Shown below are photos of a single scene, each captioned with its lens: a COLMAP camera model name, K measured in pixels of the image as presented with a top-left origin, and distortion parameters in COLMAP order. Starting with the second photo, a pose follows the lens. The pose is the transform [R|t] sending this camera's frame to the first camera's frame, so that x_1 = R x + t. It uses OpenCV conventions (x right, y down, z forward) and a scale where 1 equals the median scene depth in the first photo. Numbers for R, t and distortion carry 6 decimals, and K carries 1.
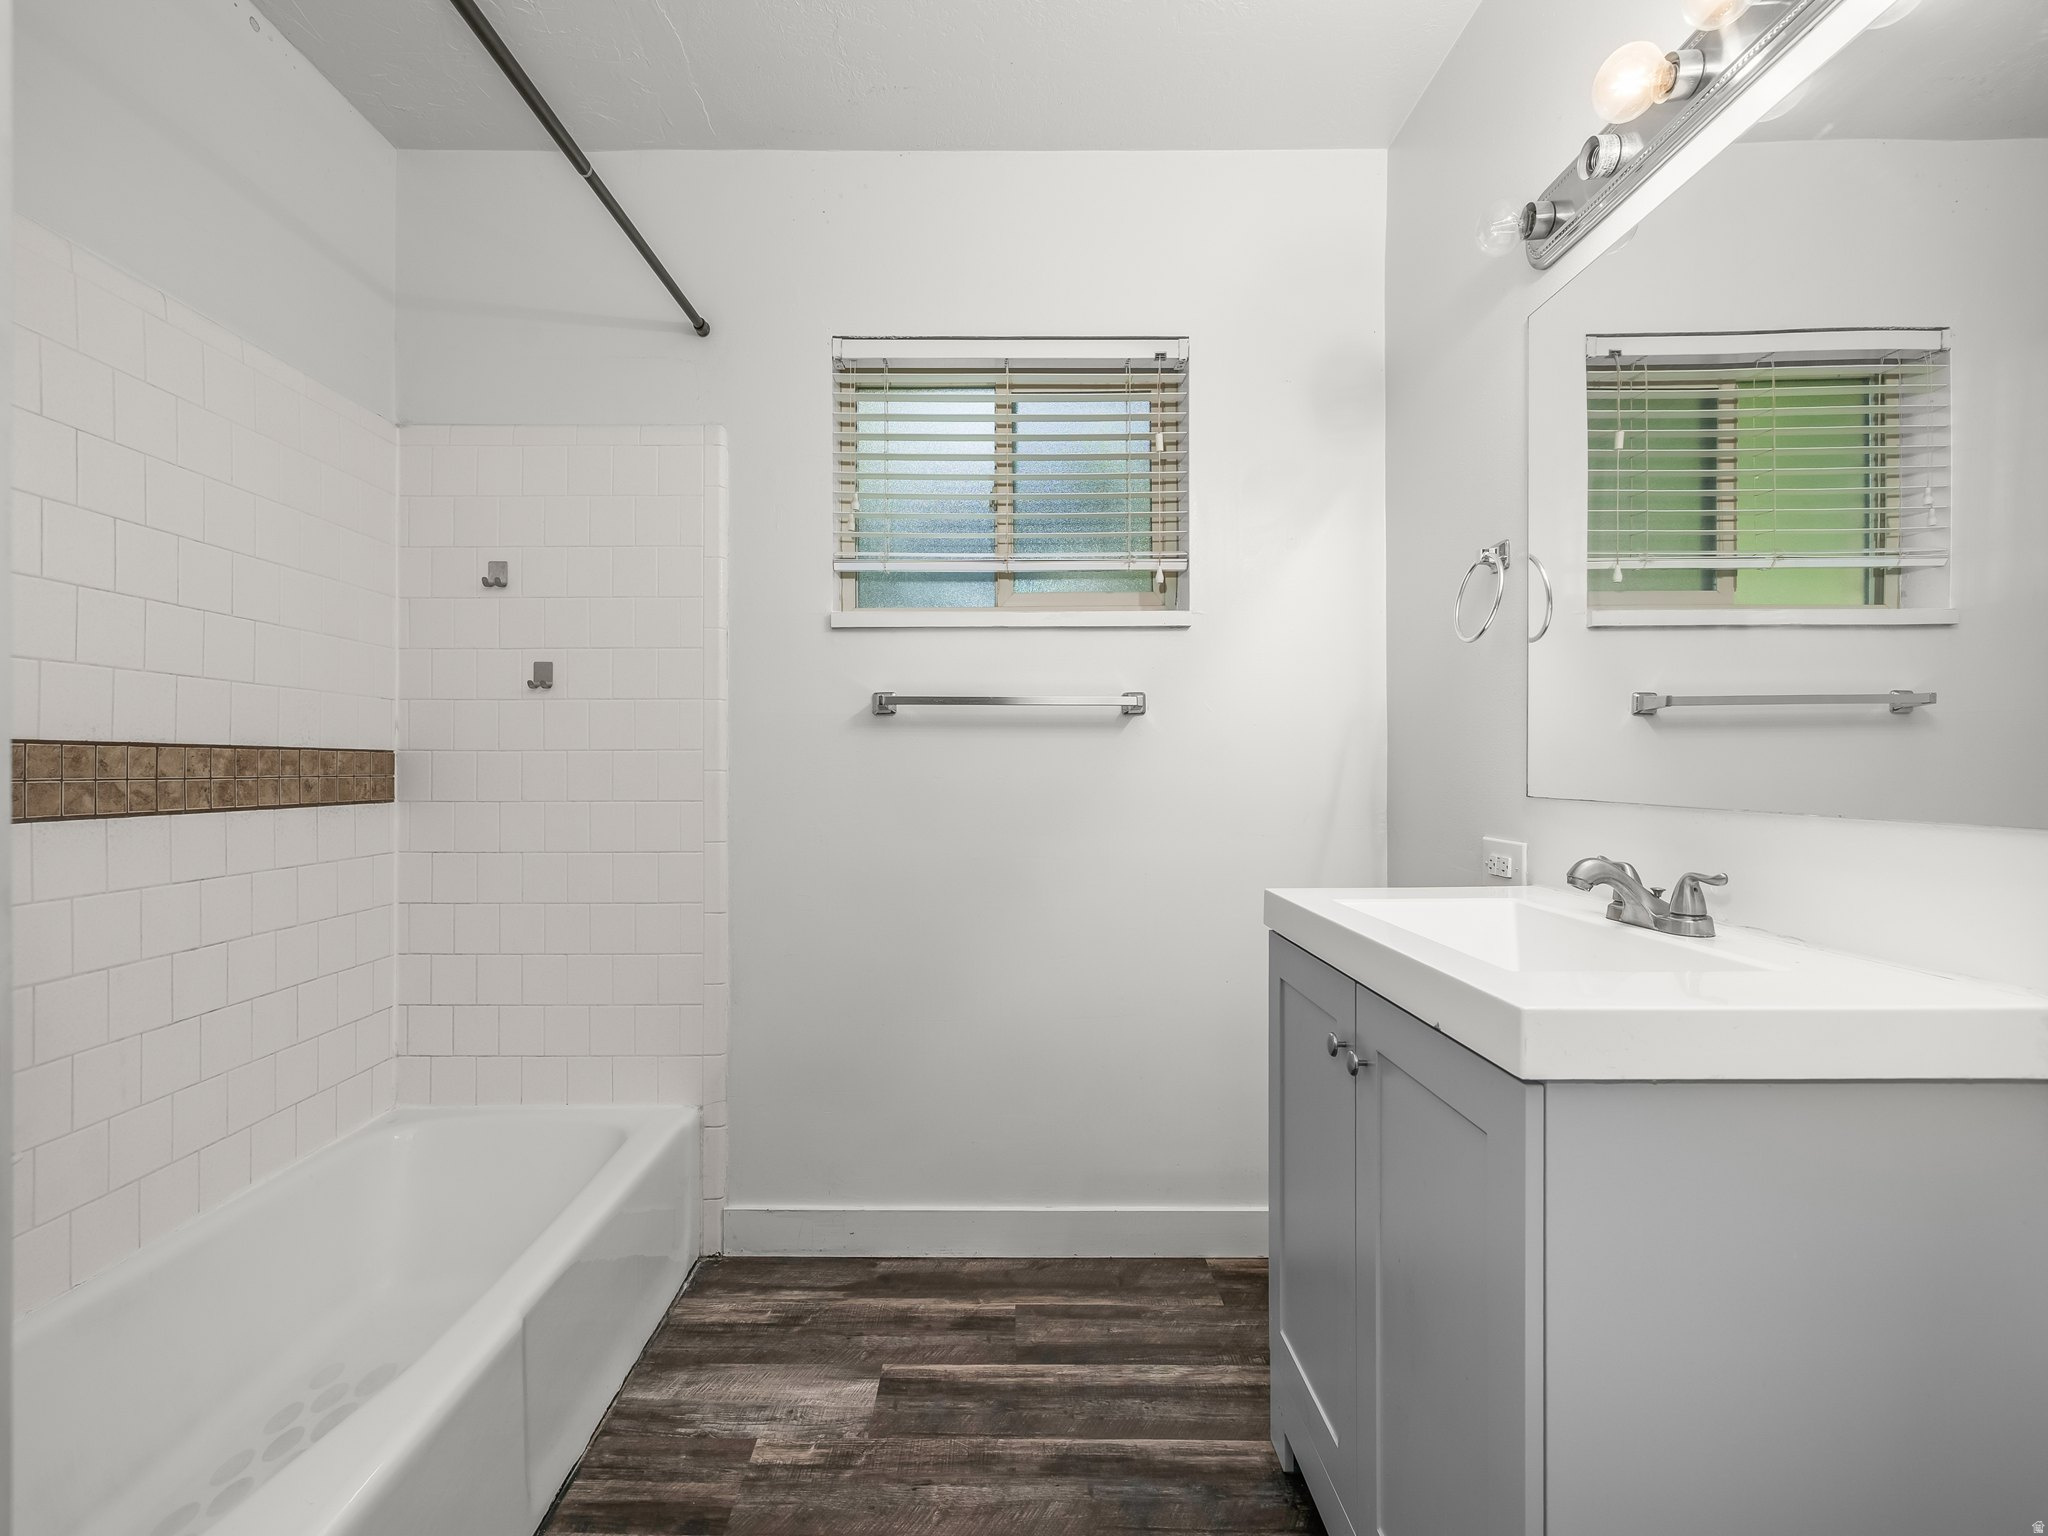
lens RADIAL K [[897.8, 0, 1024.5], [0, 897.8, 771.4], [0, 0, 1]] dist [0.004597, 0.000071]
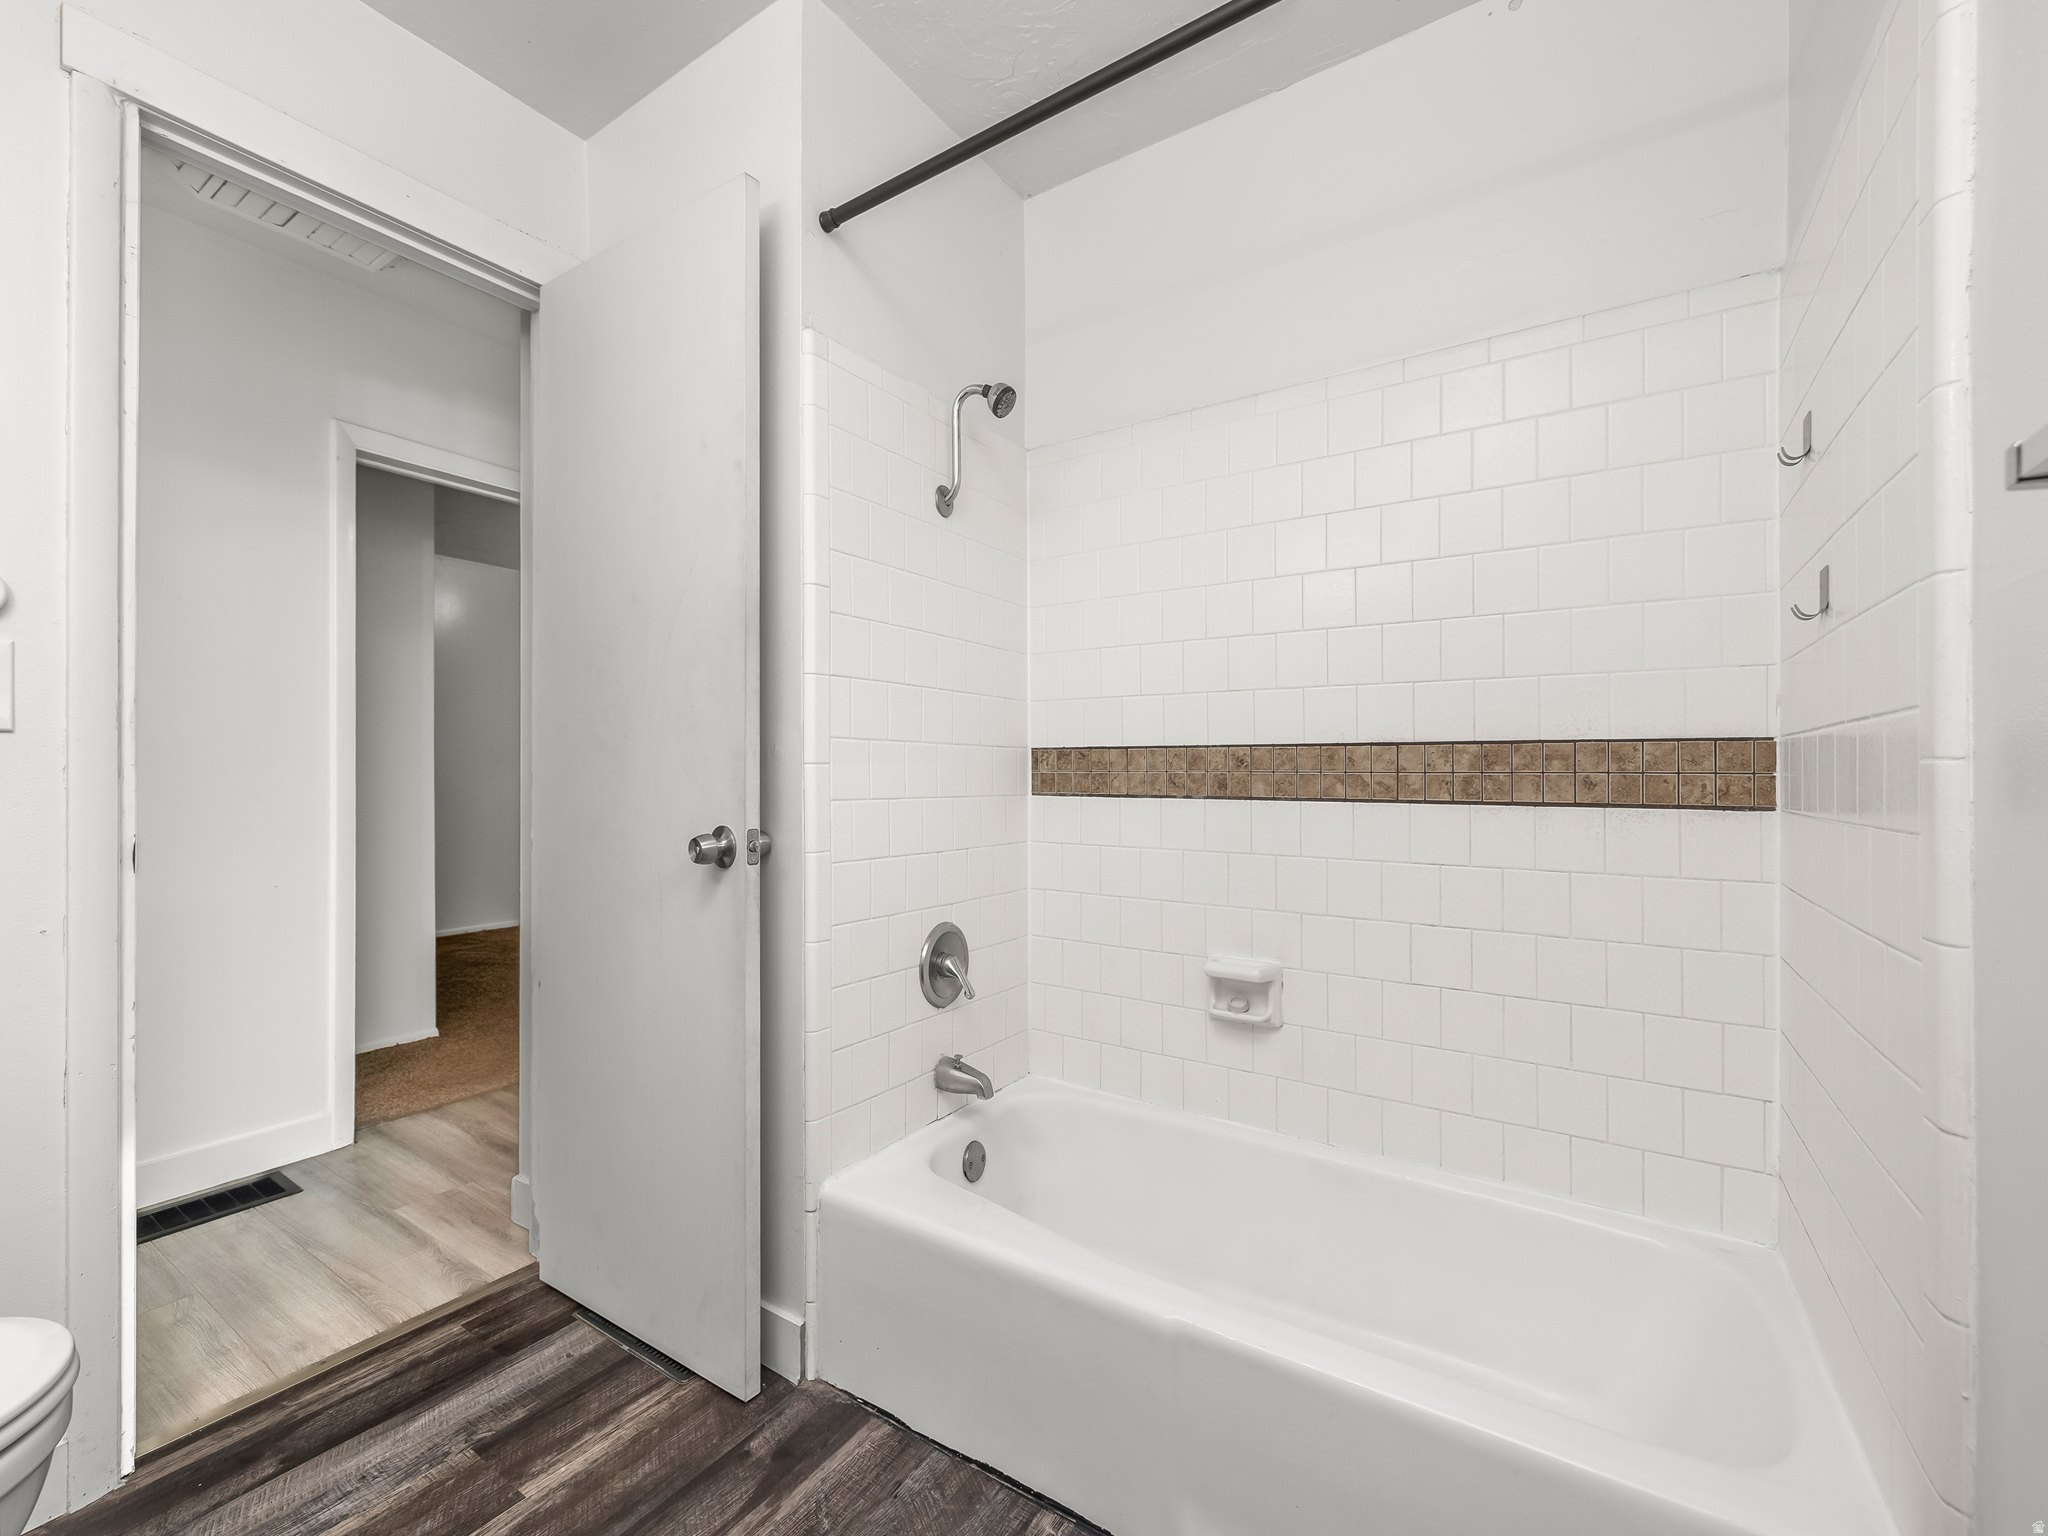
lens RADIAL K [[897.8, 0, 1018.7], [0, 897.8, 764.4], [0, 0, 1]] dist [0.004597, 0.000071]
pose [[-0.564844, -0.009002, -0.825149, 0.260452], [-0.007131, 0.999956, -0.006028, 0.007509], [0.825167, 0.002480, -0.564883, 1.103879]]
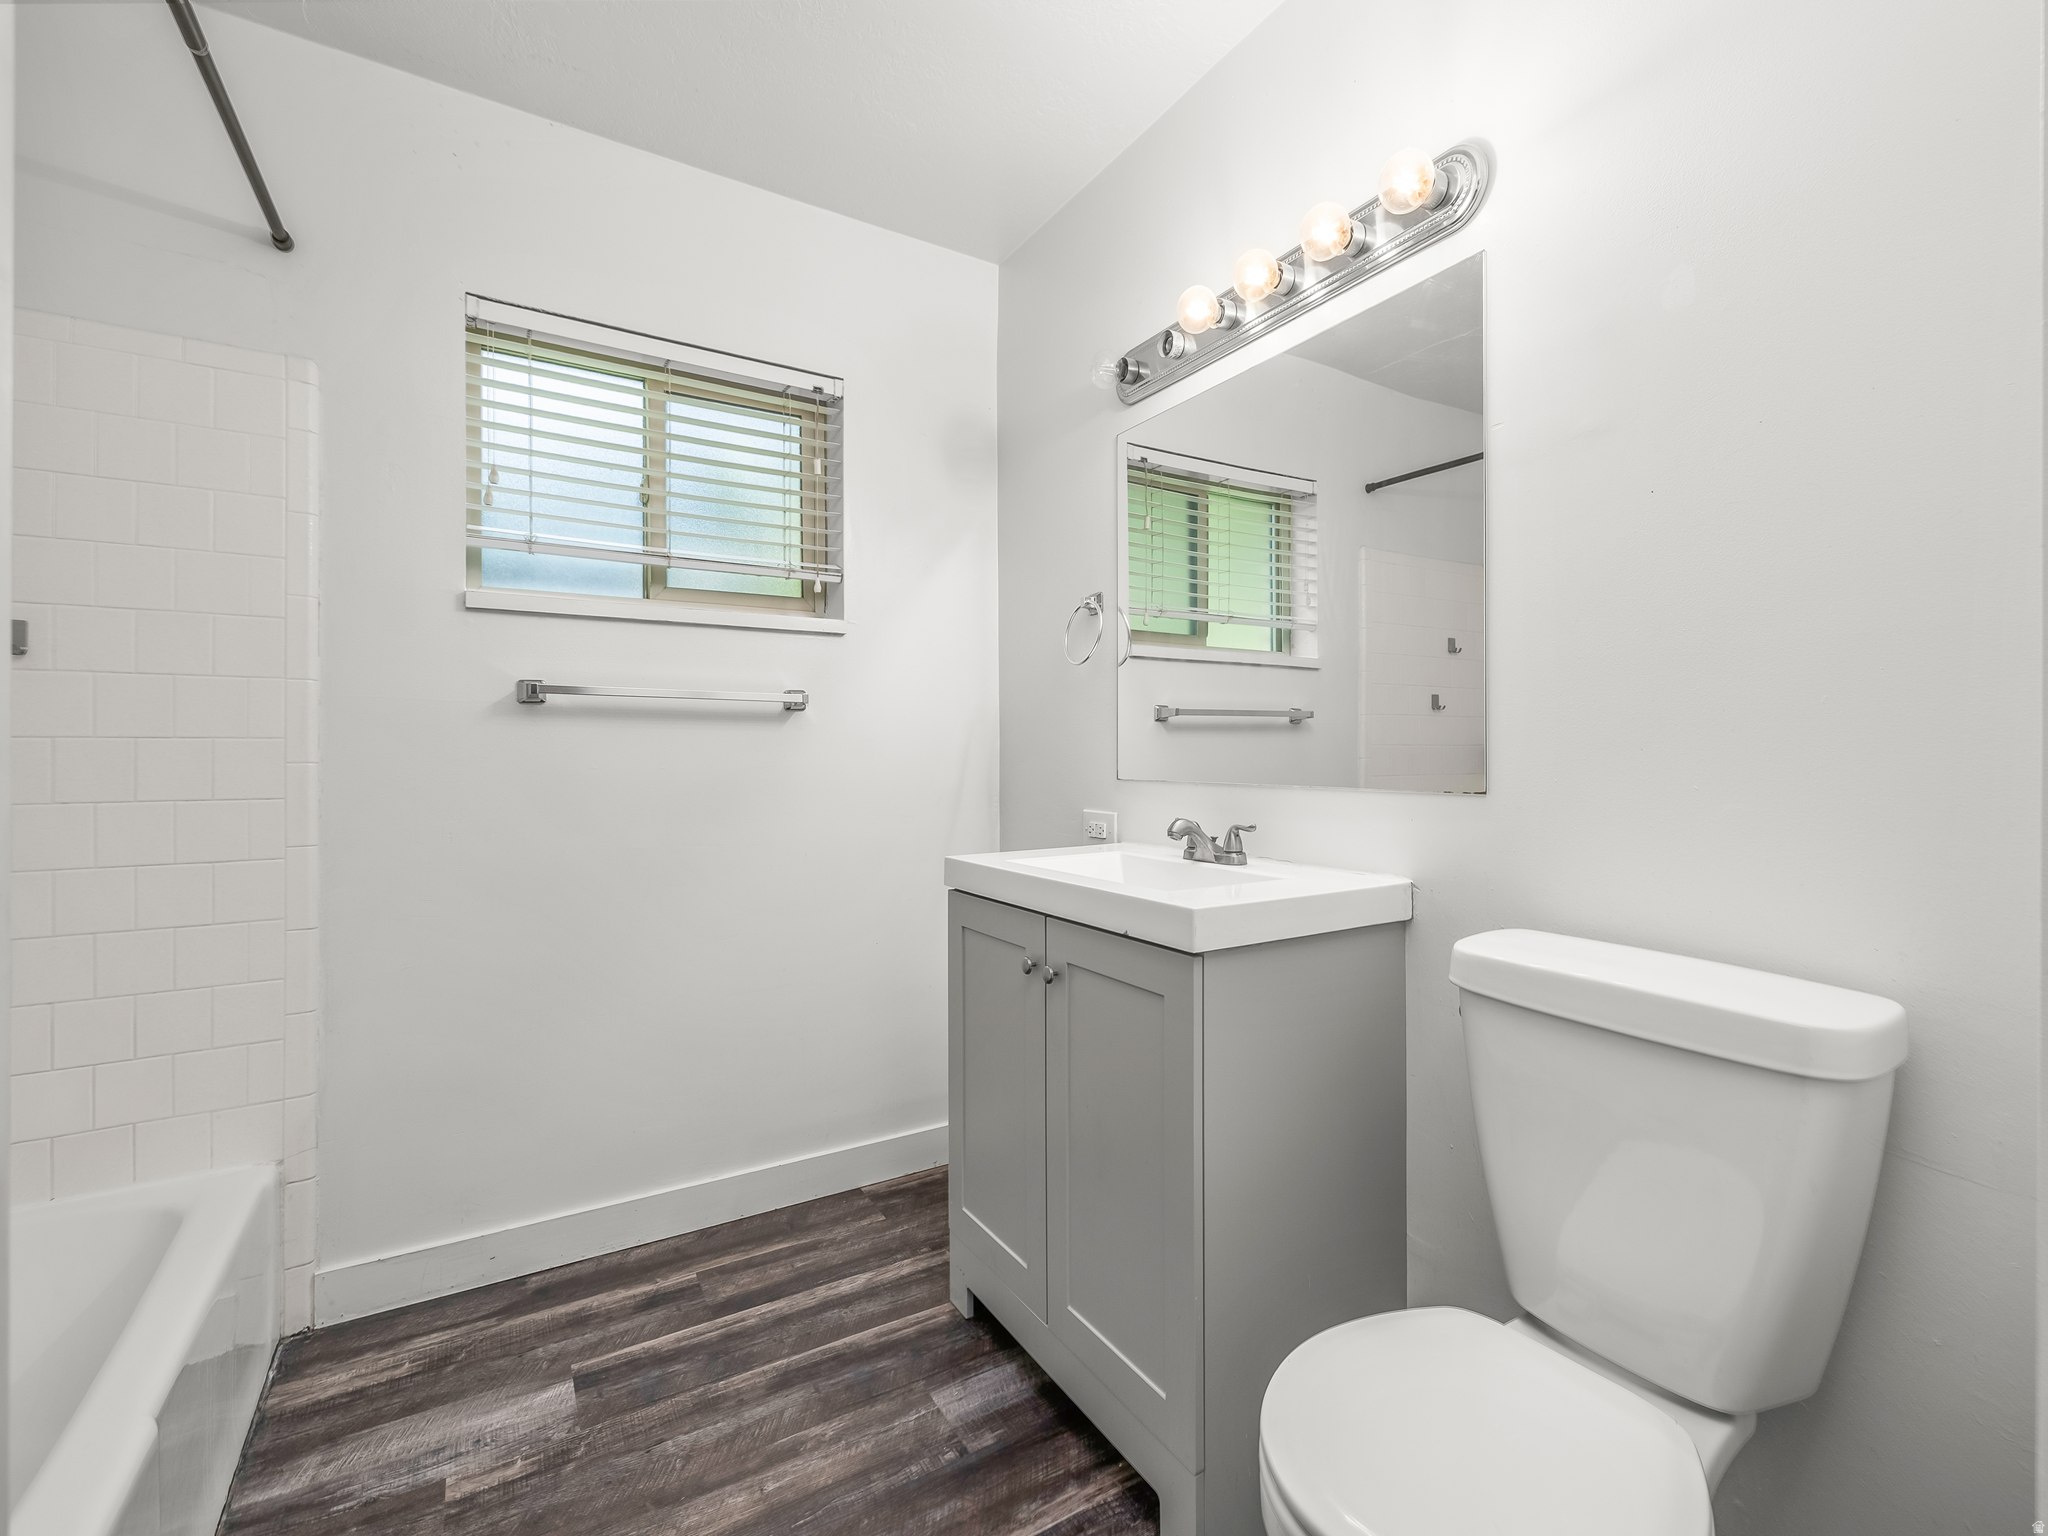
lens RADIAL K [[897.8, 0, 1009.7], [0, 897.8, 759.7], [0, 0, 1]] dist [0.004597, 0.000071]
pose [[0.862525, -0.002274, 0.506009, -0.244960], [0.003567, 0.999992, -0.001586, -0.000076], [-0.506001, 0.003173, 0.862527, -0.096523]]
